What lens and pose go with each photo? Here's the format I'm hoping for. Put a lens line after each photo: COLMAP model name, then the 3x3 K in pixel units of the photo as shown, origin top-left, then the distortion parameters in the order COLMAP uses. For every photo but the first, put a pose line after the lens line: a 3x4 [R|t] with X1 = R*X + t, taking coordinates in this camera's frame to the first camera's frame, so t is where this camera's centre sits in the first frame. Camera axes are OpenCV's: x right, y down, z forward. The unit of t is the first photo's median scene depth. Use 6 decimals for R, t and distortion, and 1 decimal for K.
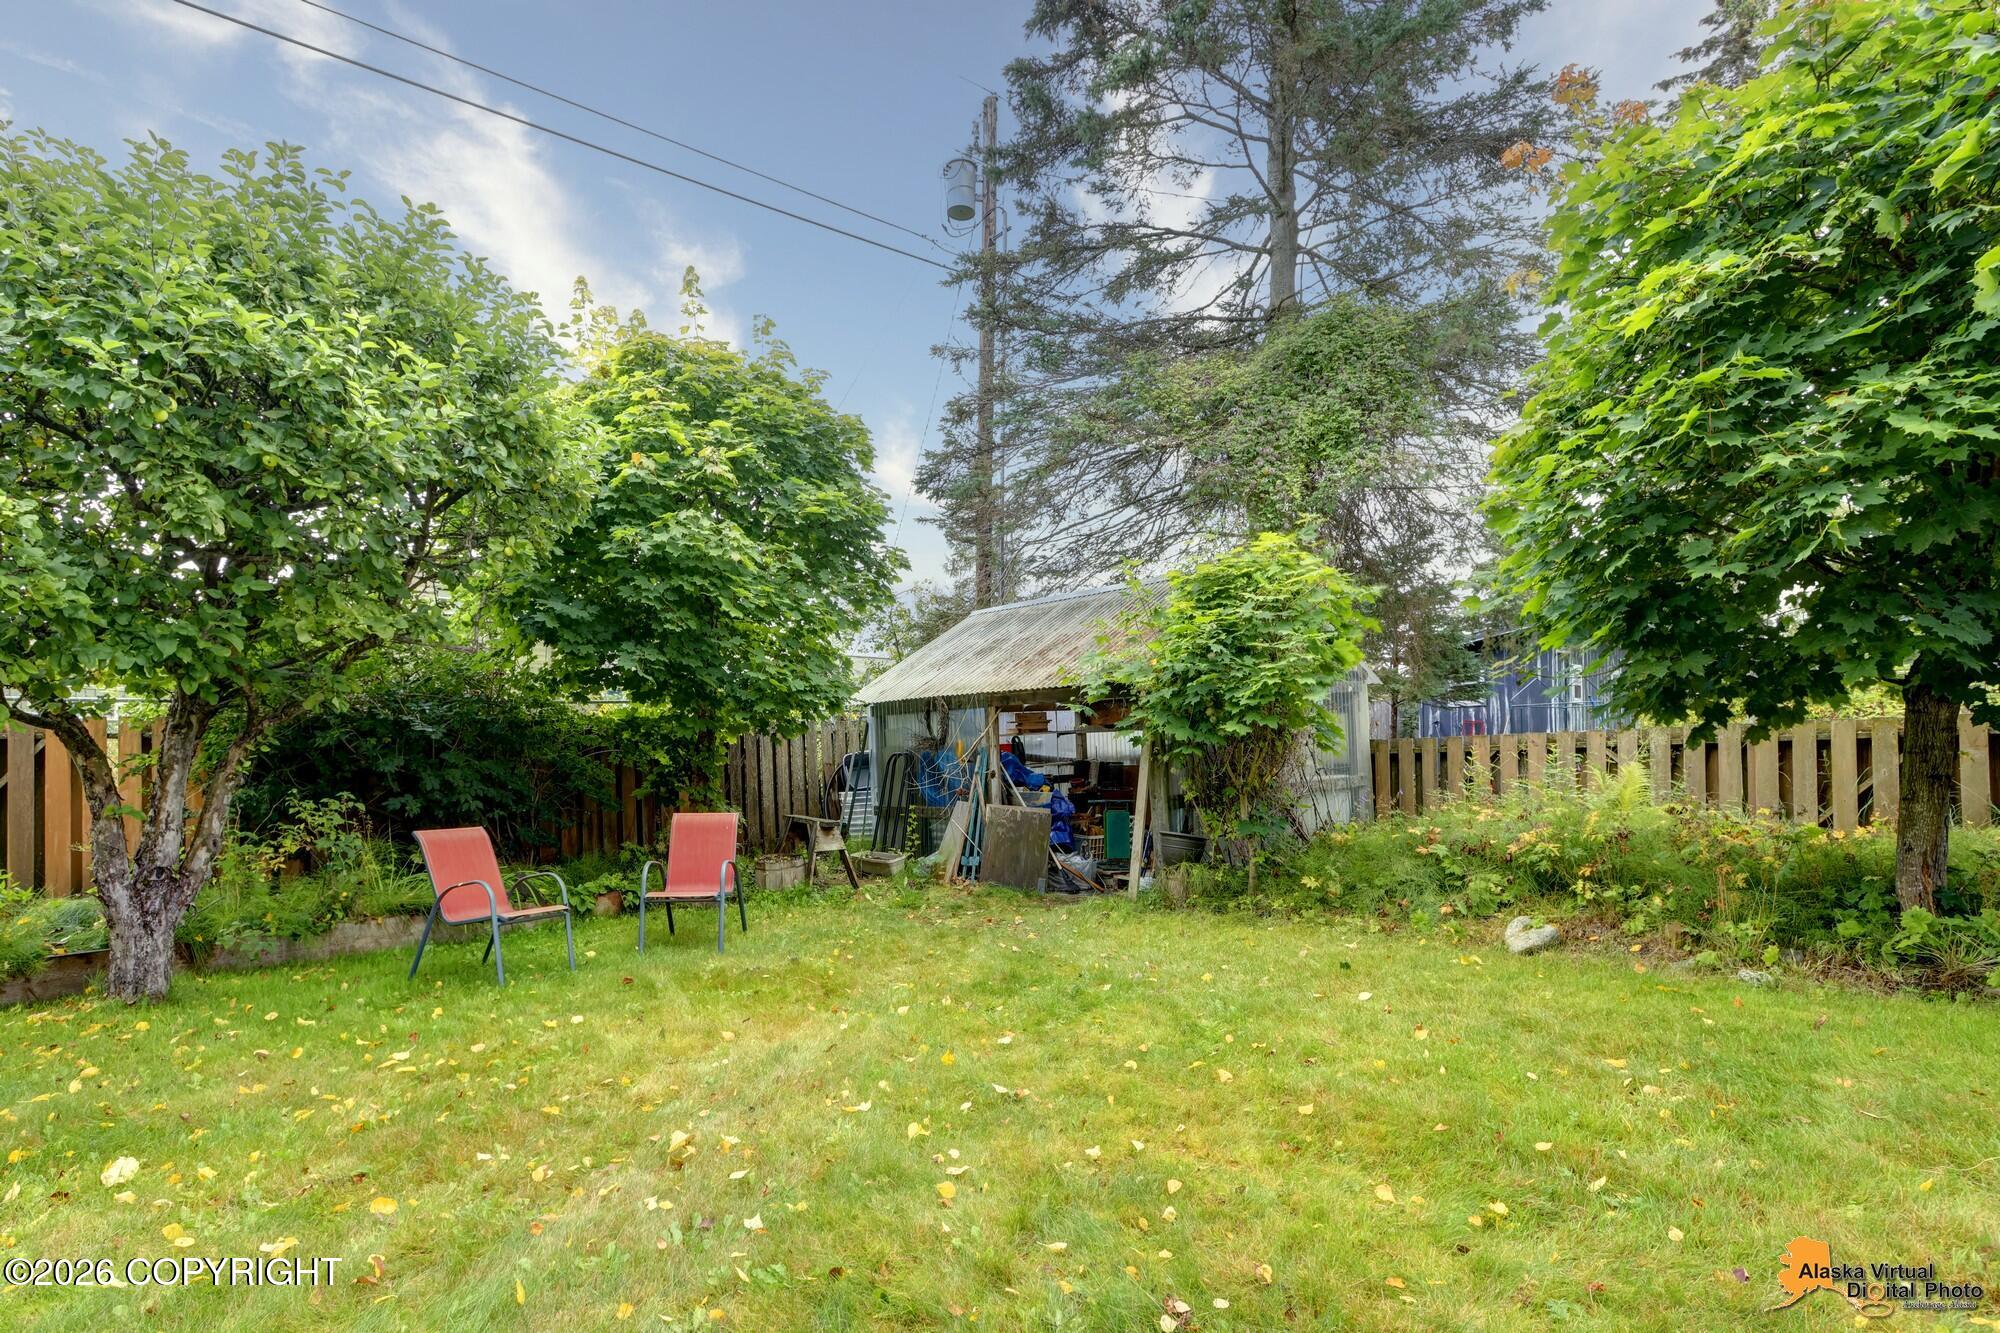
lens RADIAL K [[1017.9, 0, 989.9], [0, 1017.9, 656.0], [0, 0, 1]] dist [0.000118, -0.000681]
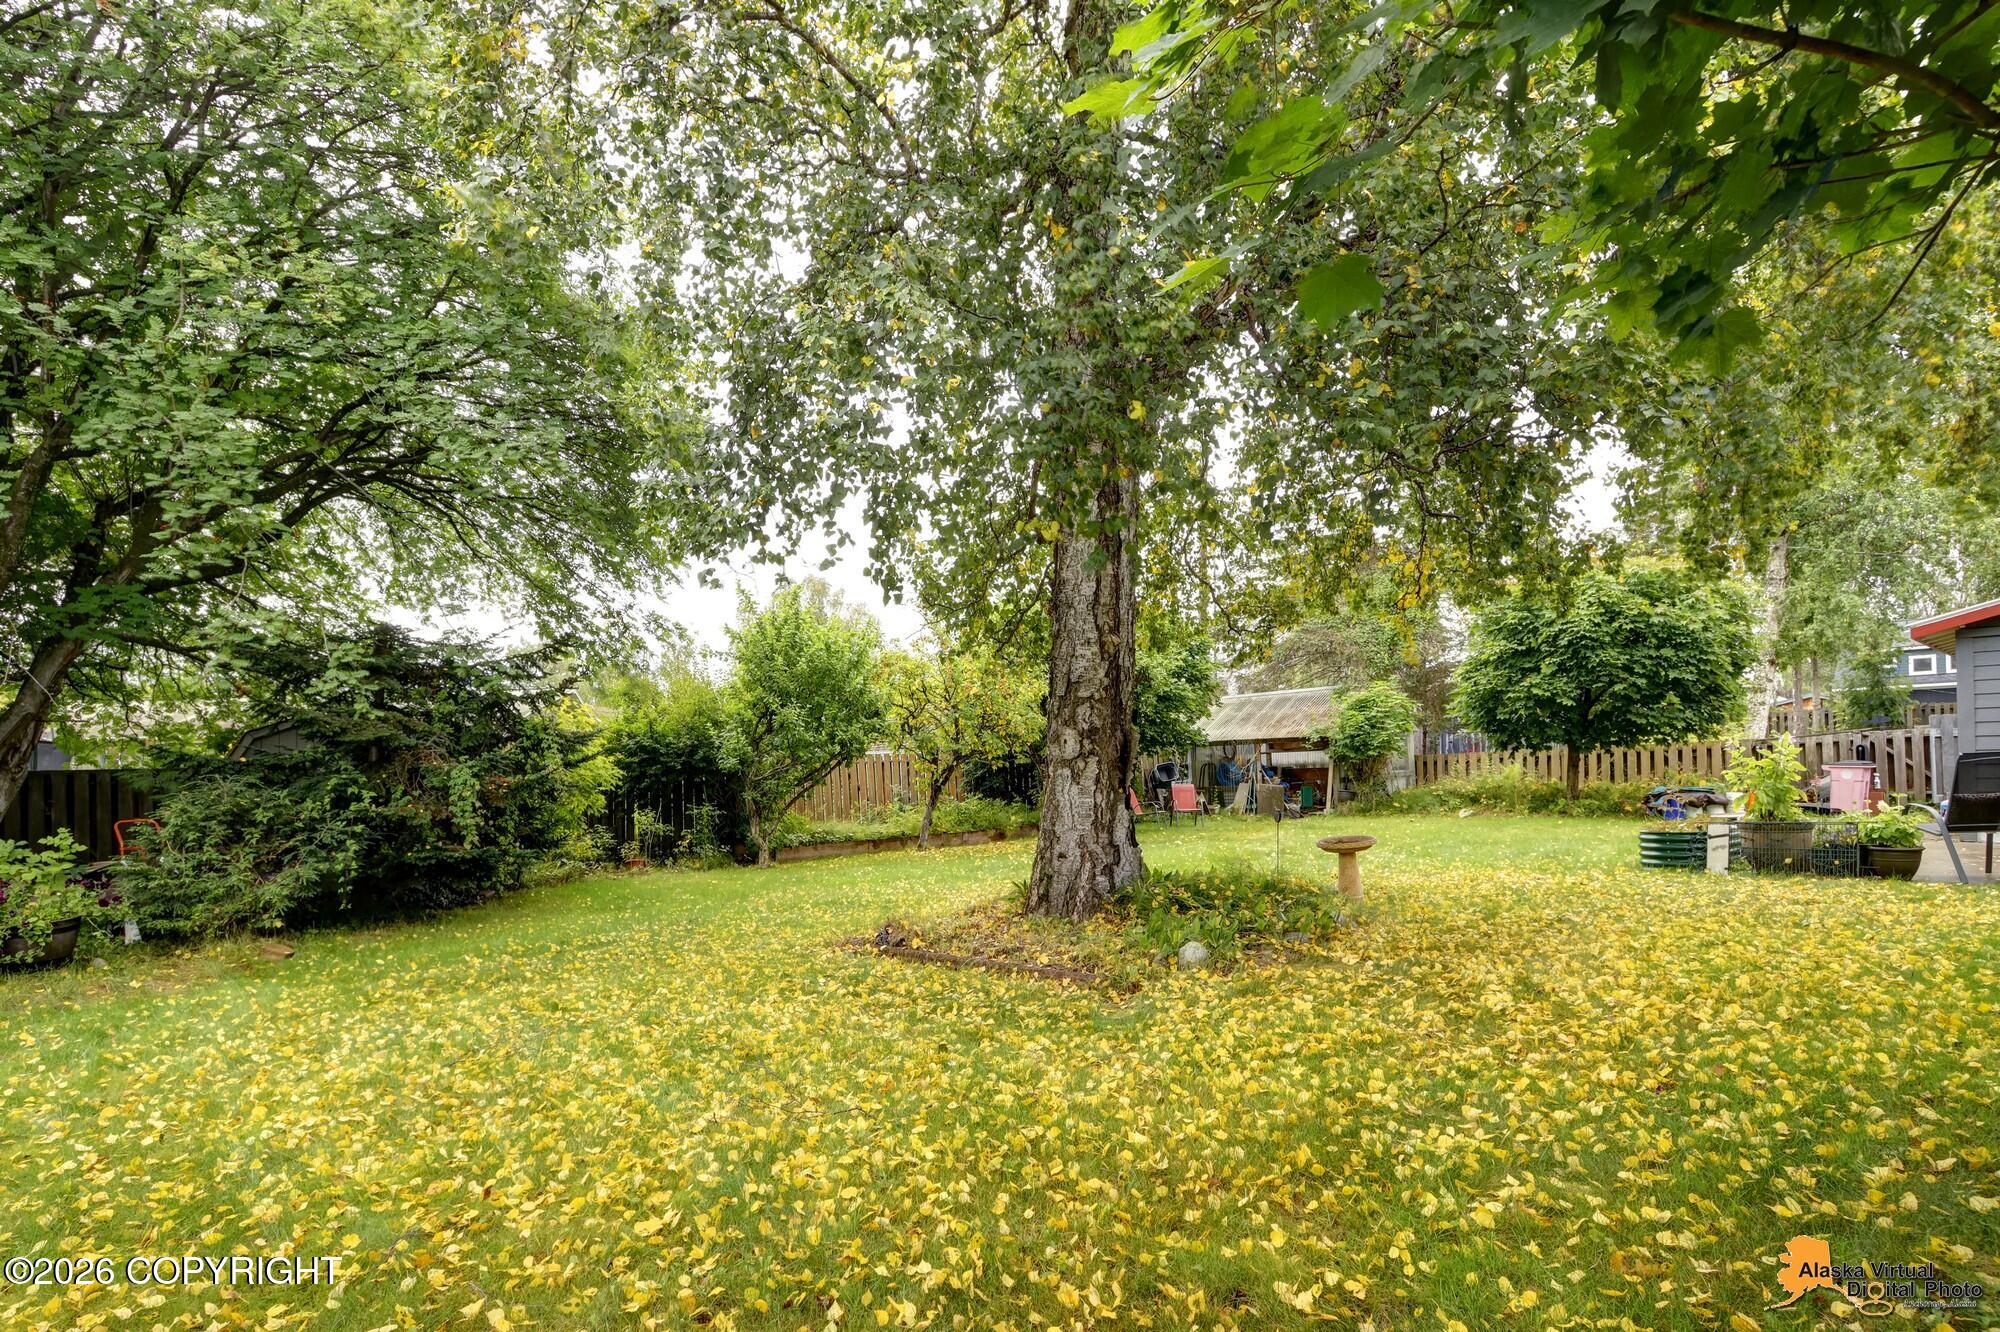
lens RADIAL K [[1017.9, 0, 989.9], [0, 1017.9, 655.5], [0, 0, 1]] dist [0.000118, -0.000681]
pose [[0.999729, -0.009468, -0.021243, -0.722491], [0.009119, 0.999823, -0.016467, -0.155609], [0.021396, 0.016269, 0.999639, -1.796540]]
